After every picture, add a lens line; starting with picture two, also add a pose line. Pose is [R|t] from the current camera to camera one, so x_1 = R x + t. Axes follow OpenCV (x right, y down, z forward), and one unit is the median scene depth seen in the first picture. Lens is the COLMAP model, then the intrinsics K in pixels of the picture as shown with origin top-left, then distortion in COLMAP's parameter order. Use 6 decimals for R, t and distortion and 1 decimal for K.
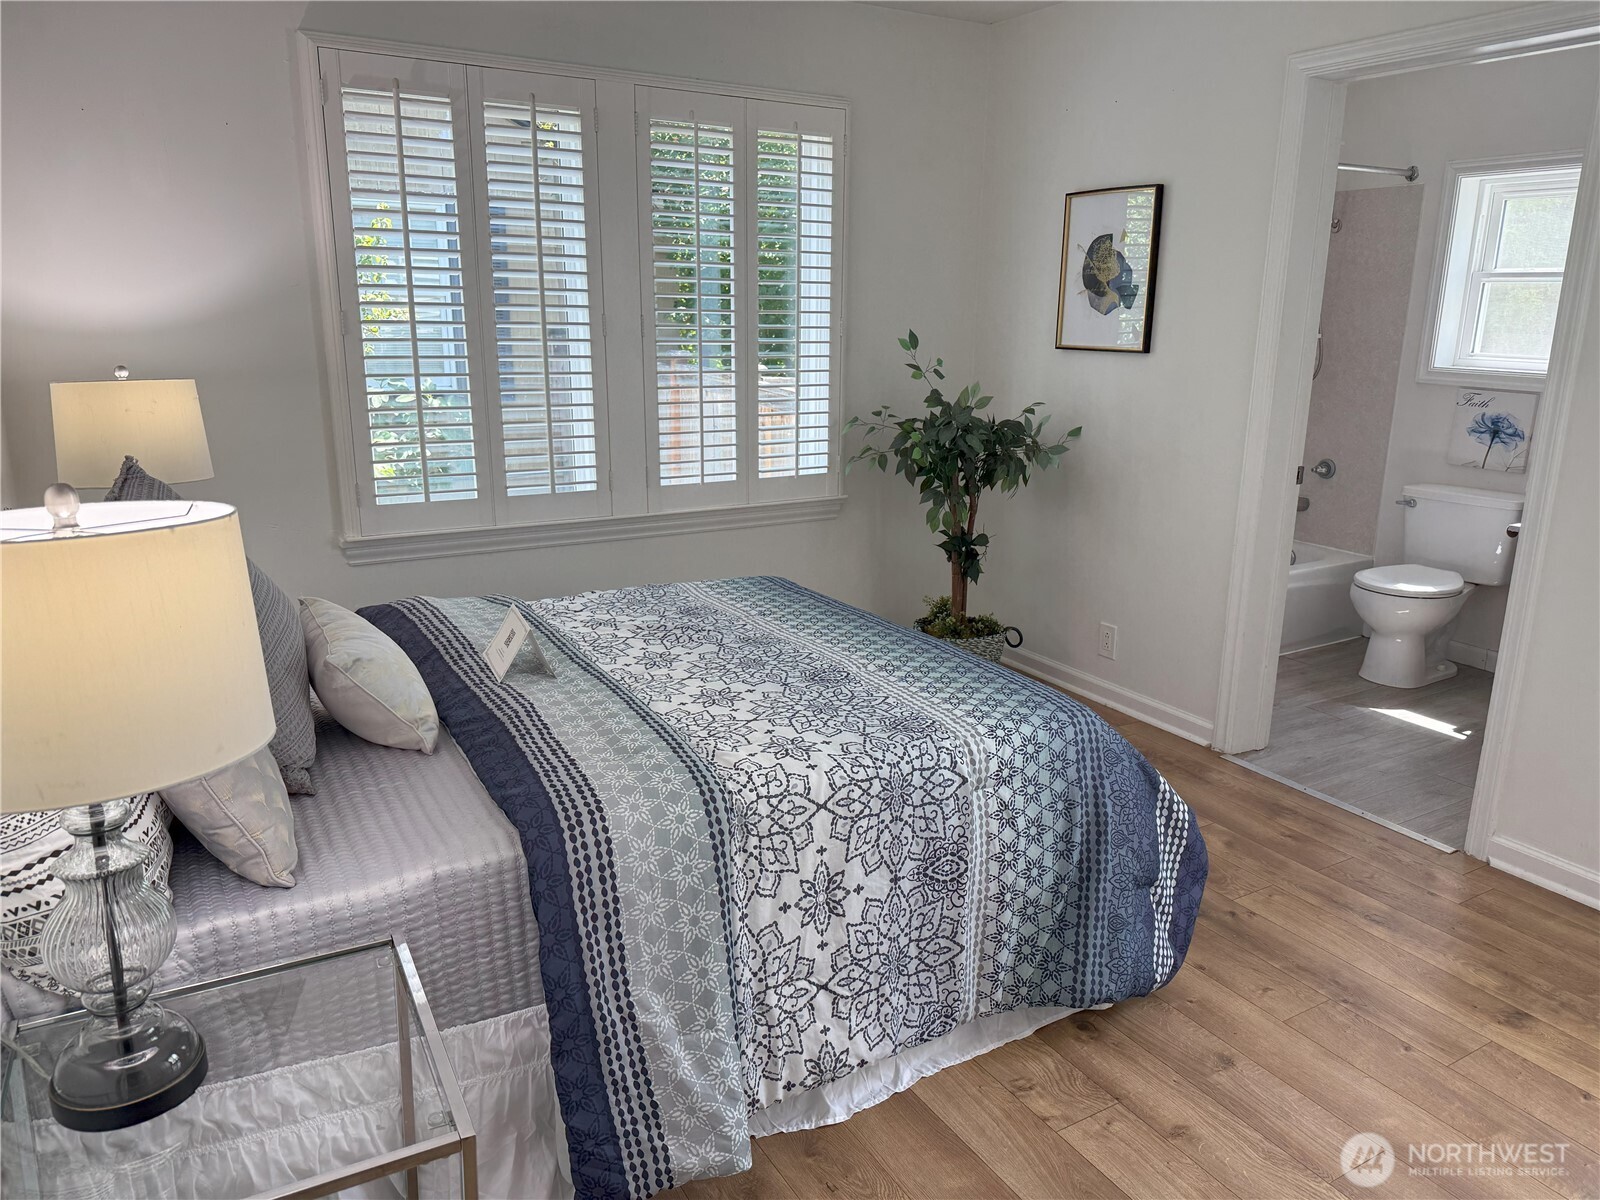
lens RADIAL K [[1120.9, 0, 796.3], [0, 1120.9, 597.9], [0, 0, 1]] dist [-0.000390, -0.002524]
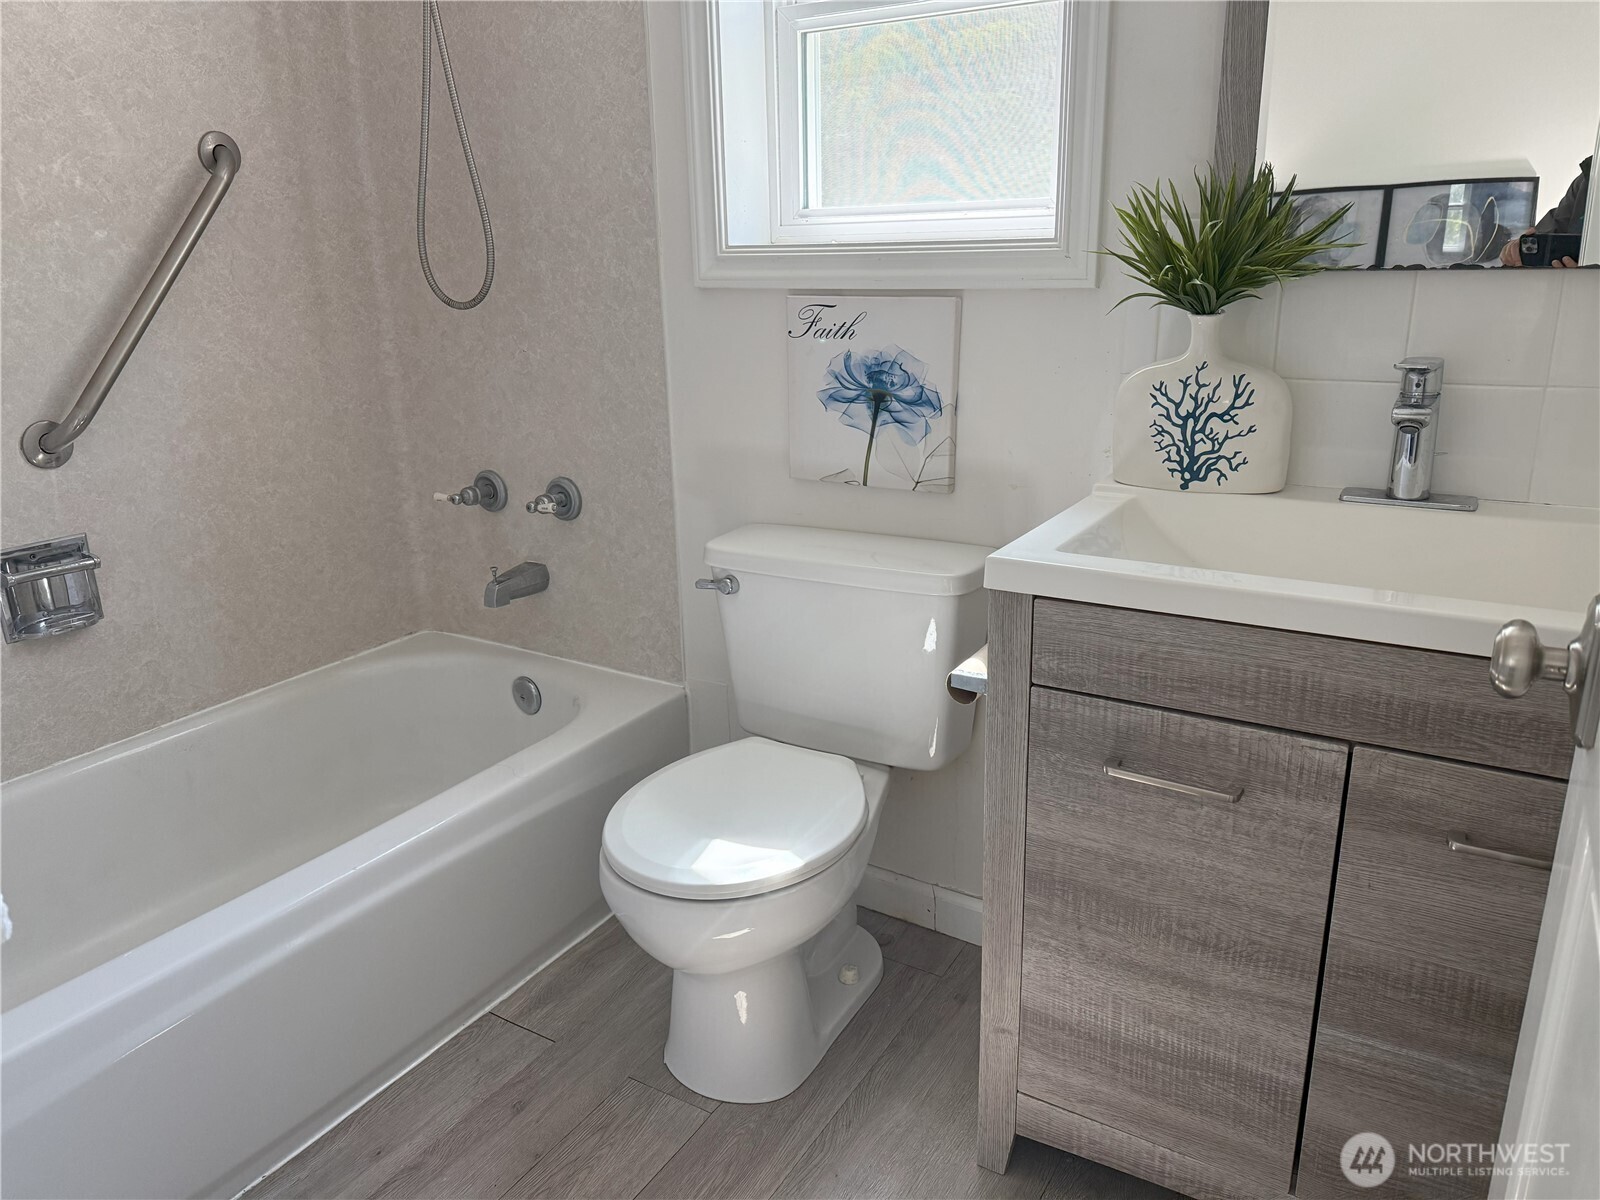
lens RADIAL K [[1120.9, 0, 802.0], [0, 1120.9, 600.7], [0, 0, 1]] dist [-0.000390, -0.002524]
pose [[0.882135, -0.175347, 0.437140, 0.404326], [0.150978, 0.984413, 0.090202, -0.115052], [-0.446143, -0.013572, 0.894859, 0.640335]]
